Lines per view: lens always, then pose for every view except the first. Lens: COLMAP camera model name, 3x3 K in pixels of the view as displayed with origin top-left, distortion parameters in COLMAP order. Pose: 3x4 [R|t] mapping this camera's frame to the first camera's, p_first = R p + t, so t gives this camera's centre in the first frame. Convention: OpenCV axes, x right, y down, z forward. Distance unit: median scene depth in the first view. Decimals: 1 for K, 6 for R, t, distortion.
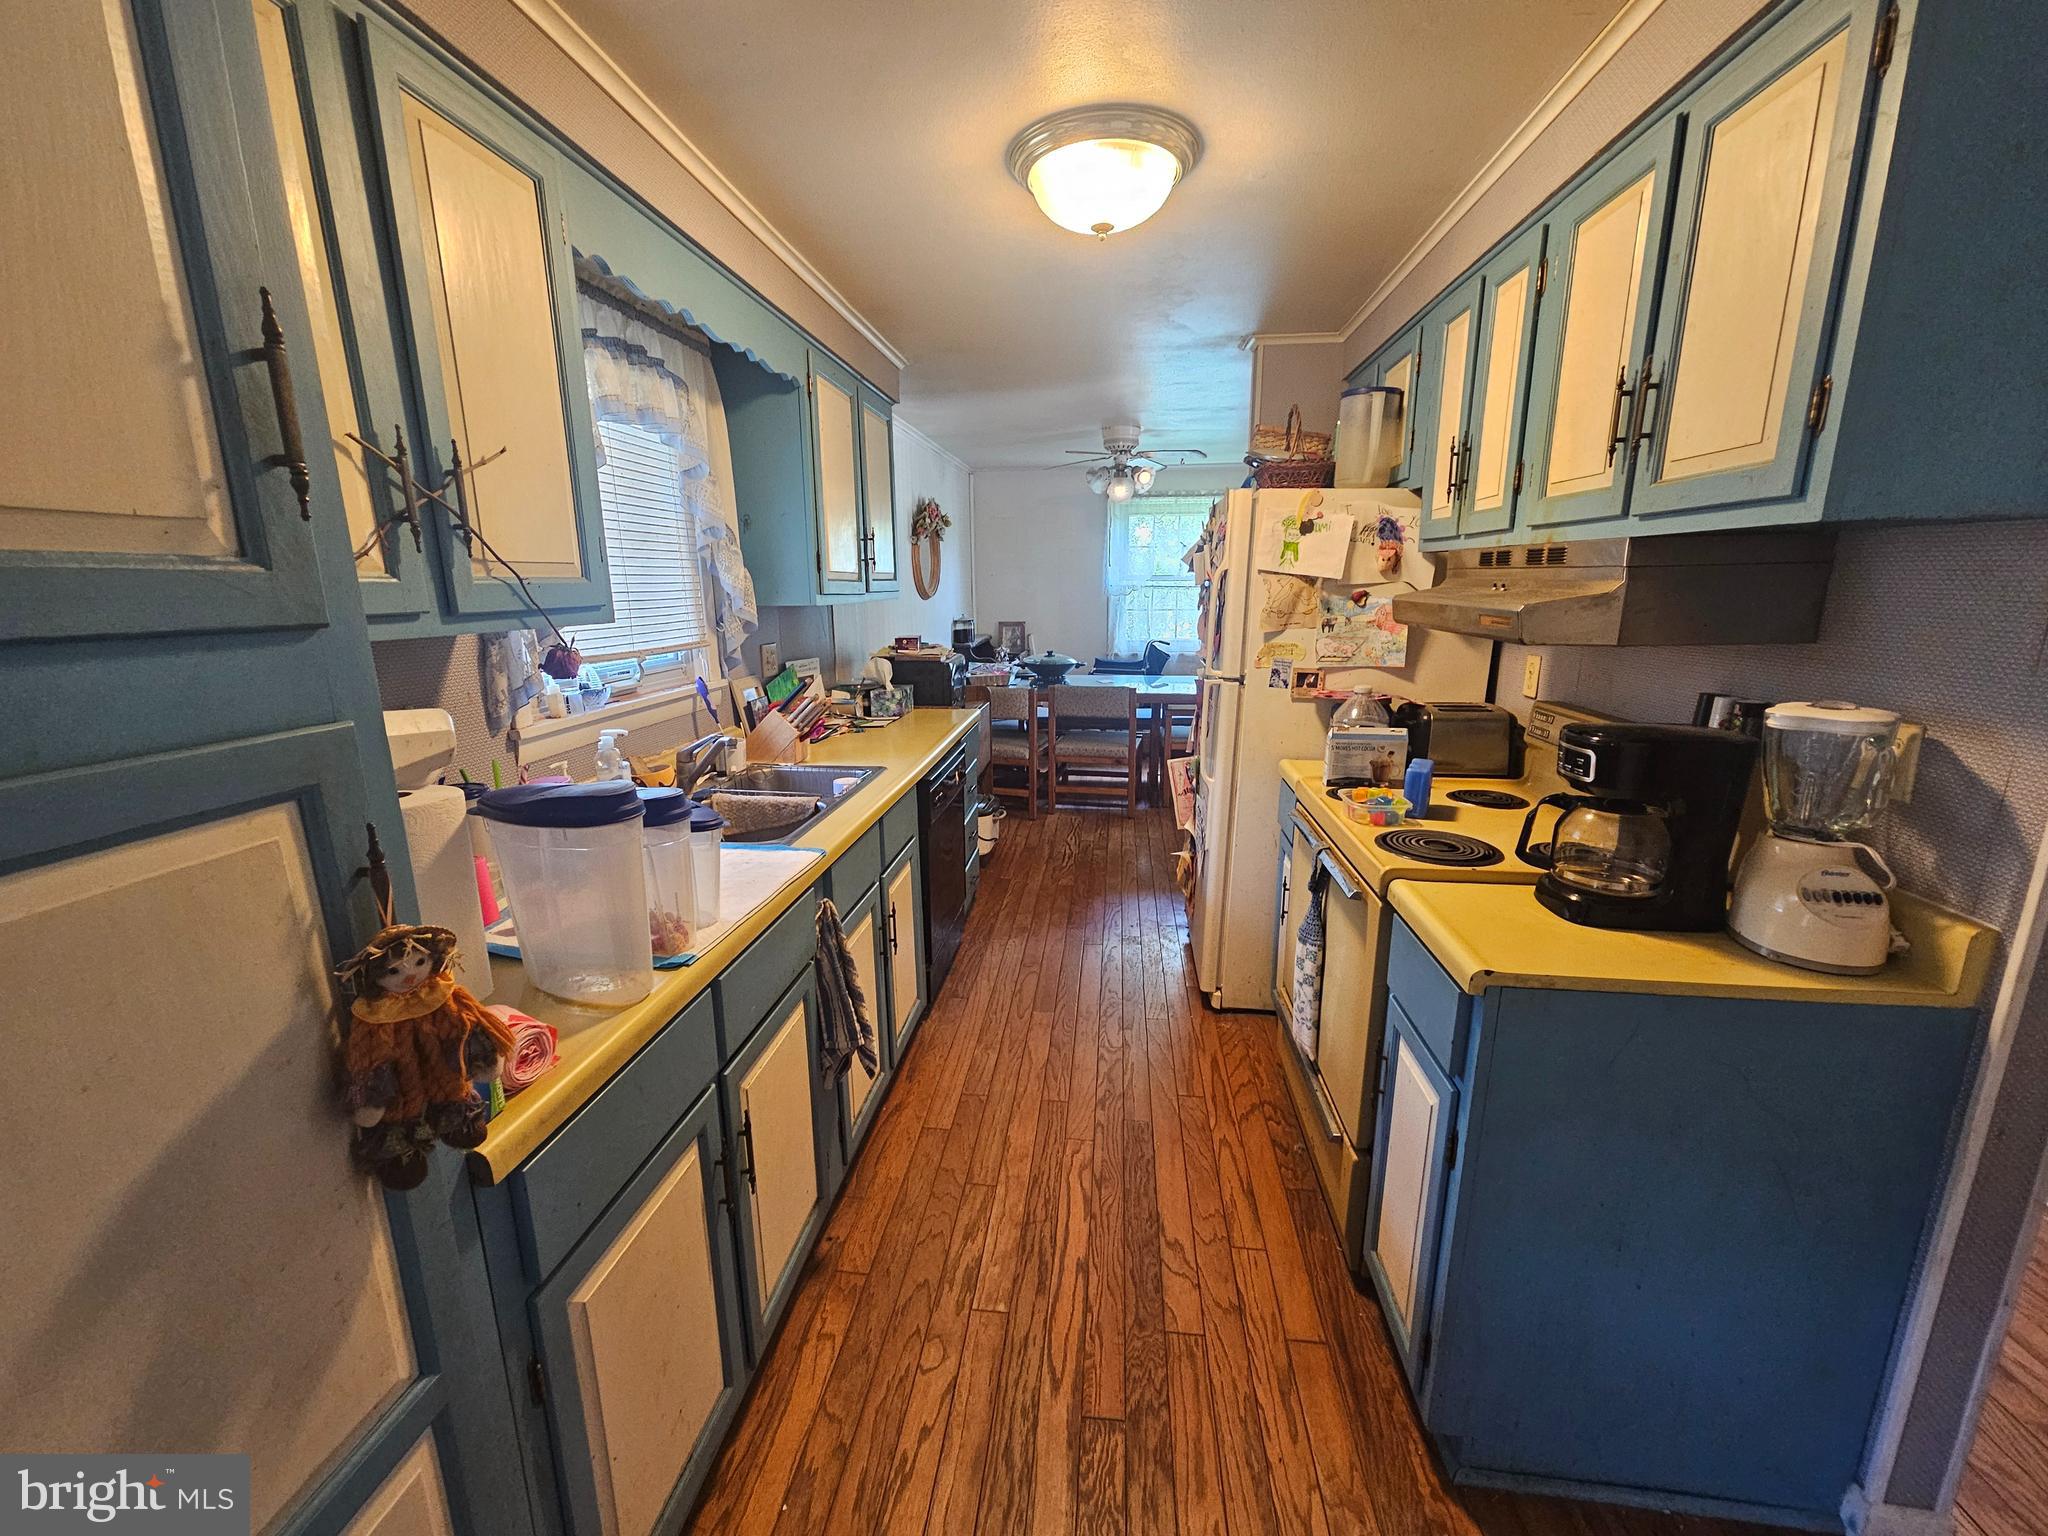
lens RADIAL K [[840.9, 0, 1014.9], [0, 840.9, 780.0], [0, 0, 1]] dist [0.002012, -0.001167]
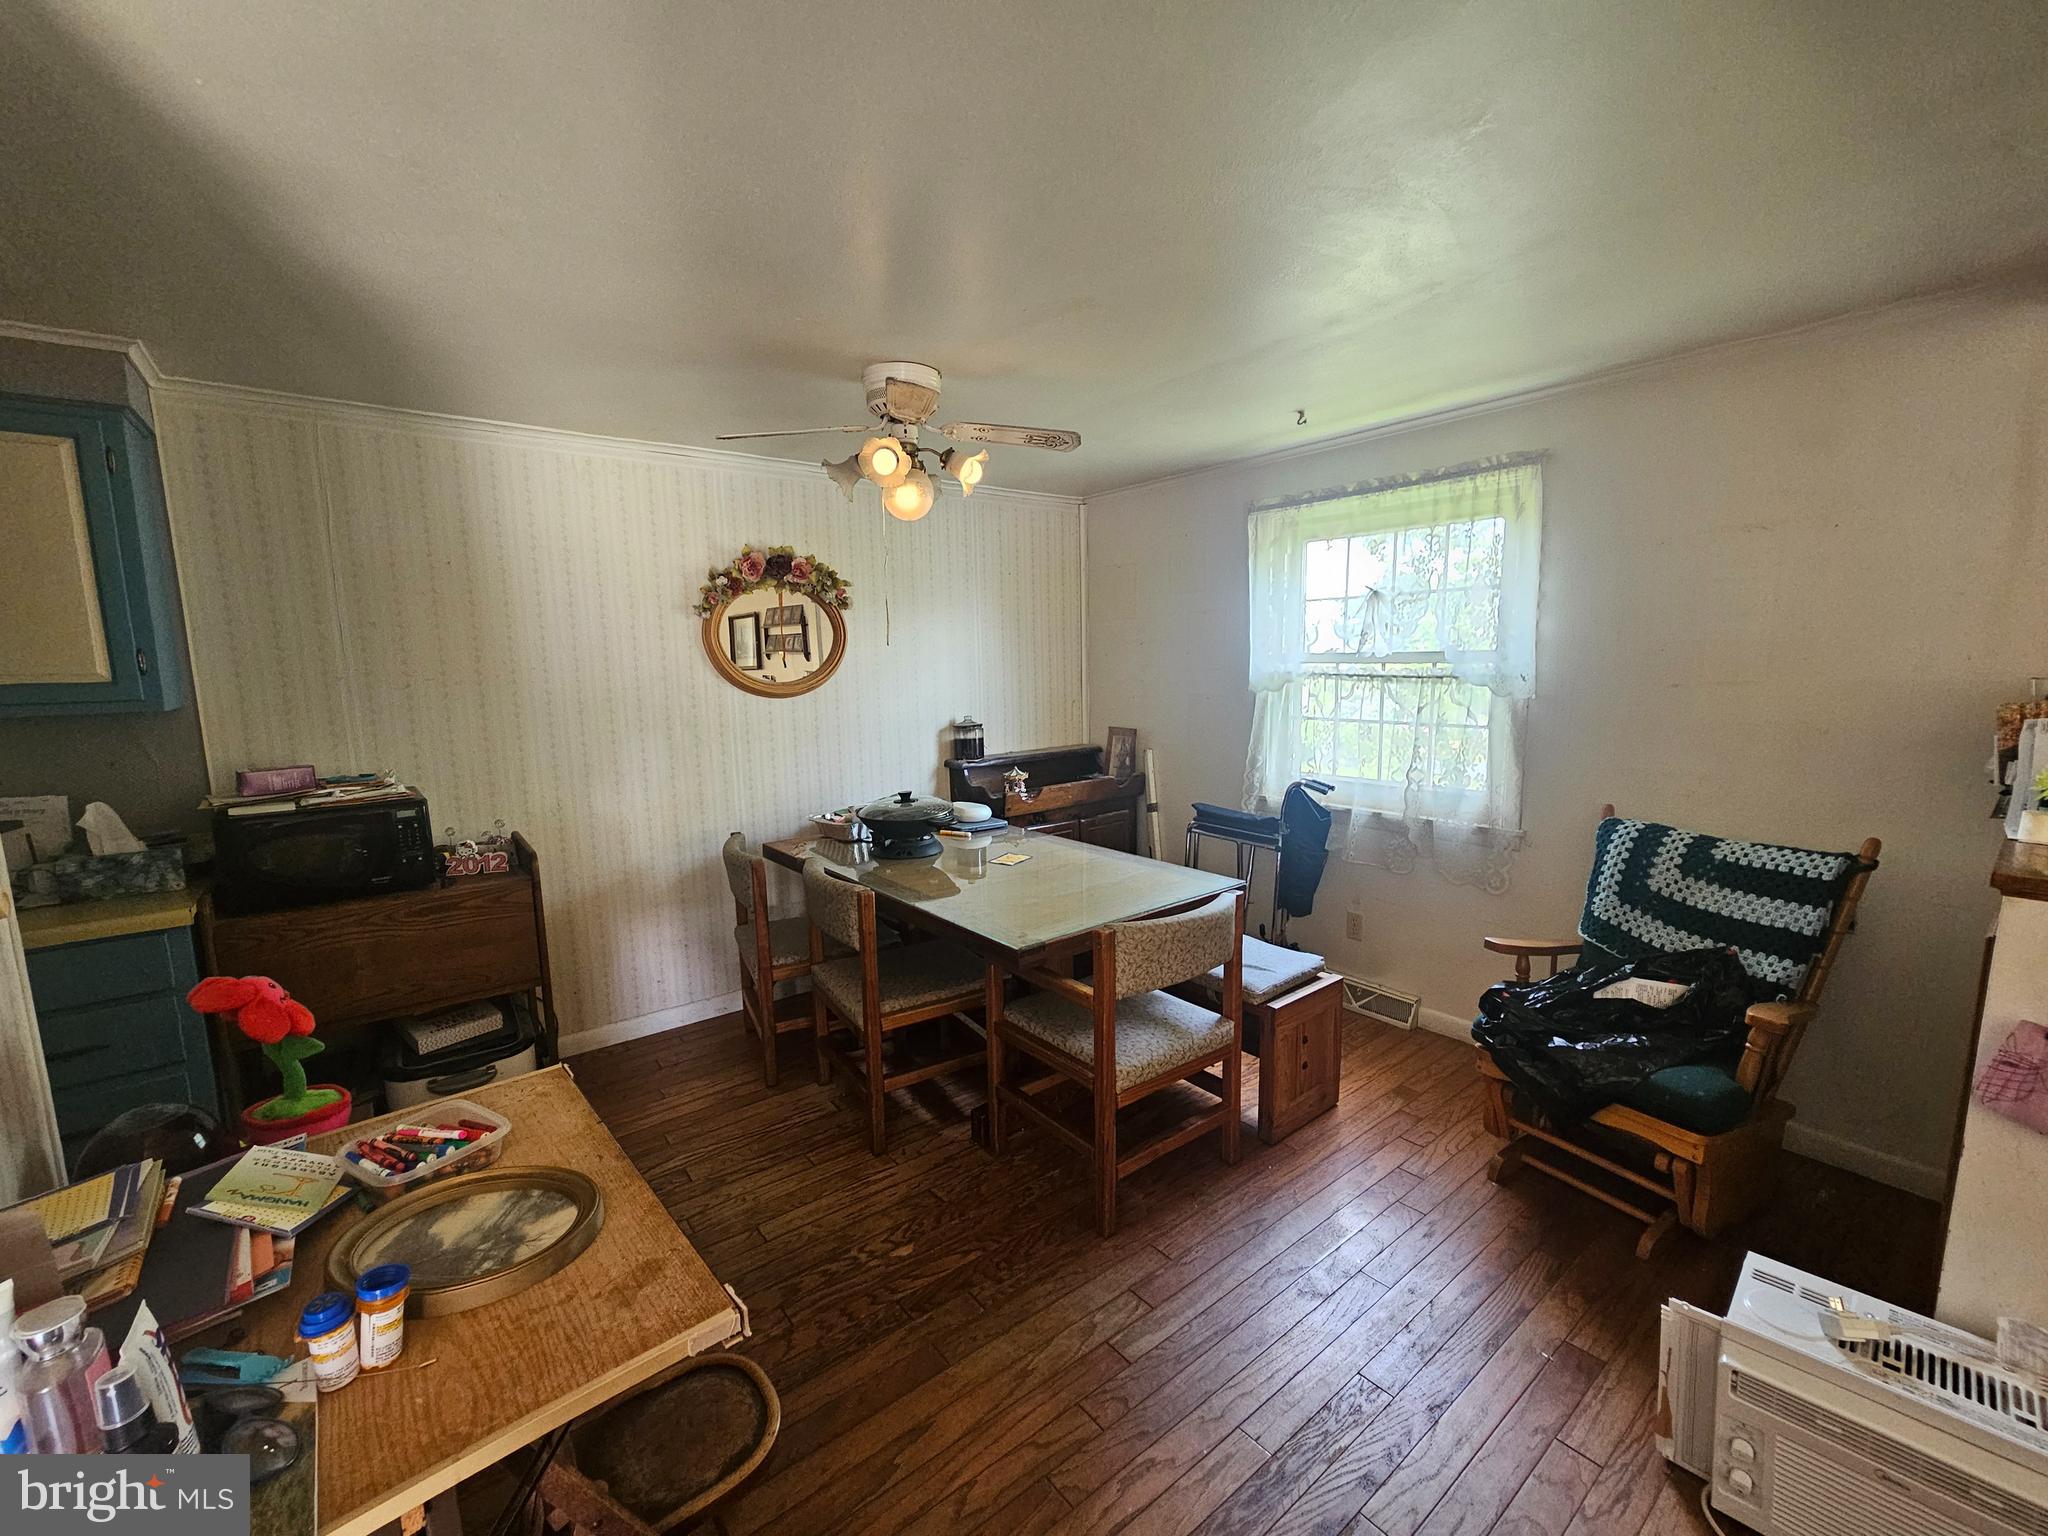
lens RADIAL K [[840.9, 0, 1007.8], [0, 840.9, 774.5], [0, 0, 1]] dist [0.002012, -0.001167]
pose [[0.702120, 0.093268, -0.705924, 1.139496], [-0.151941, 0.988176, -0.020563, -0.380772], [0.695659, 0.121696, 0.707989, 1.494994]]
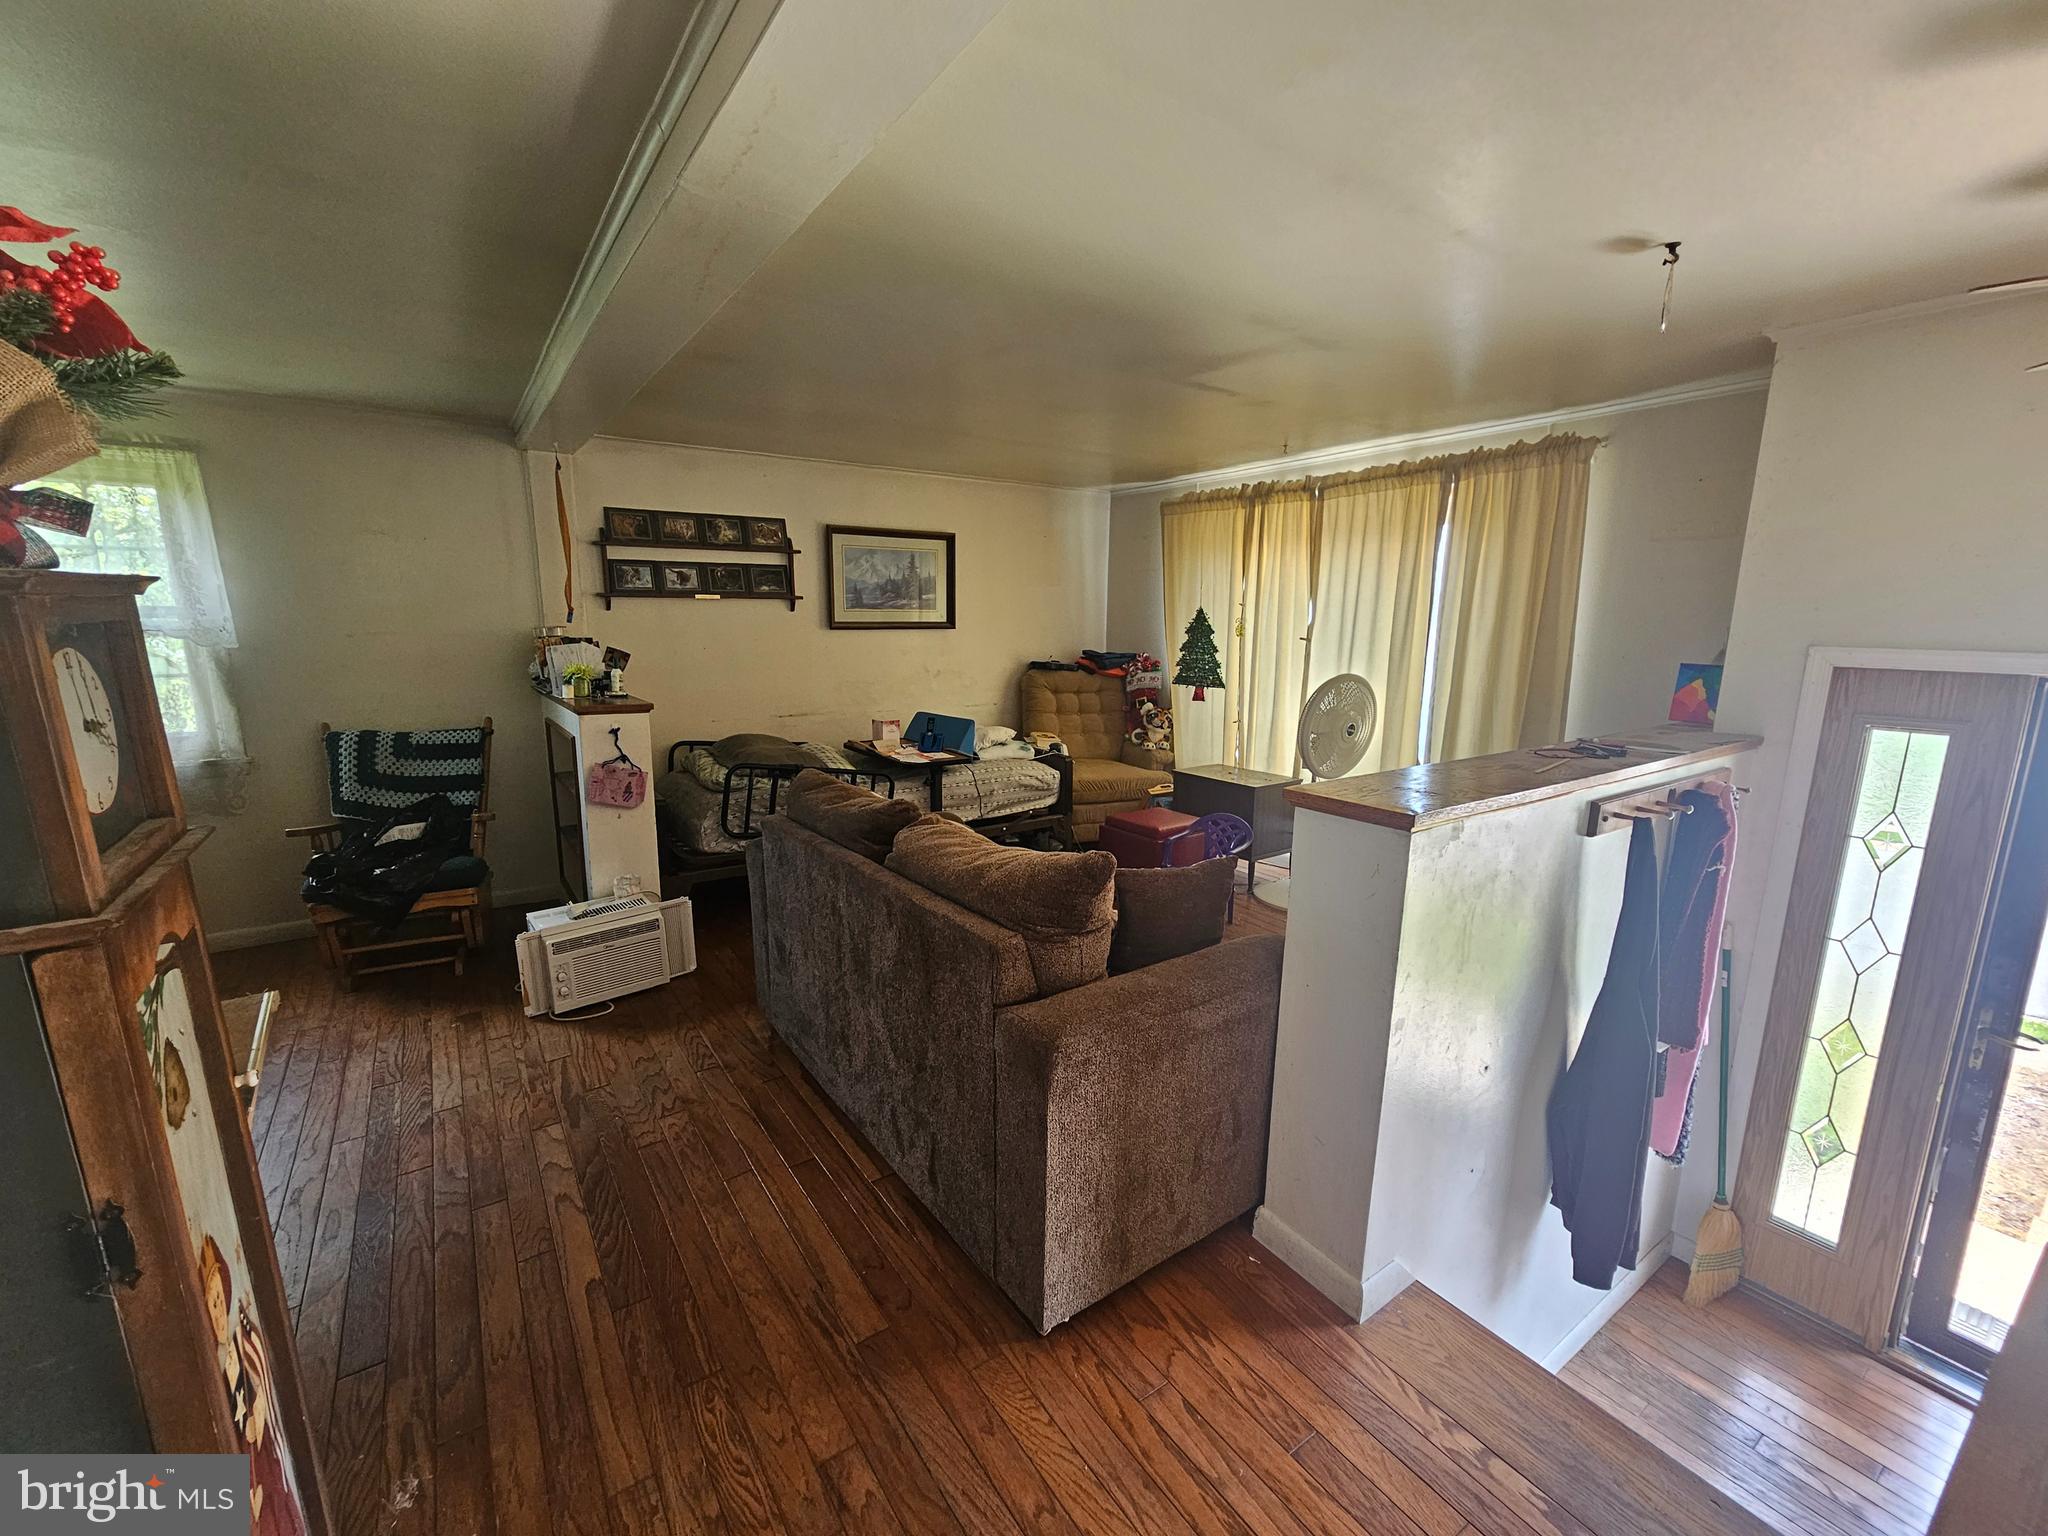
lens RADIAL K [[840.9, 0, 1015.1], [0, 840.9, 781.1], [0, 0, 1]] dist [0.002012, -0.001167]
pose [[0.748836, -0.110928, 0.653407, 0.840440], [0.137997, 0.990382, 0.009985, -0.221549], [-0.648230, 0.082691, 0.756941, 0.871880]]
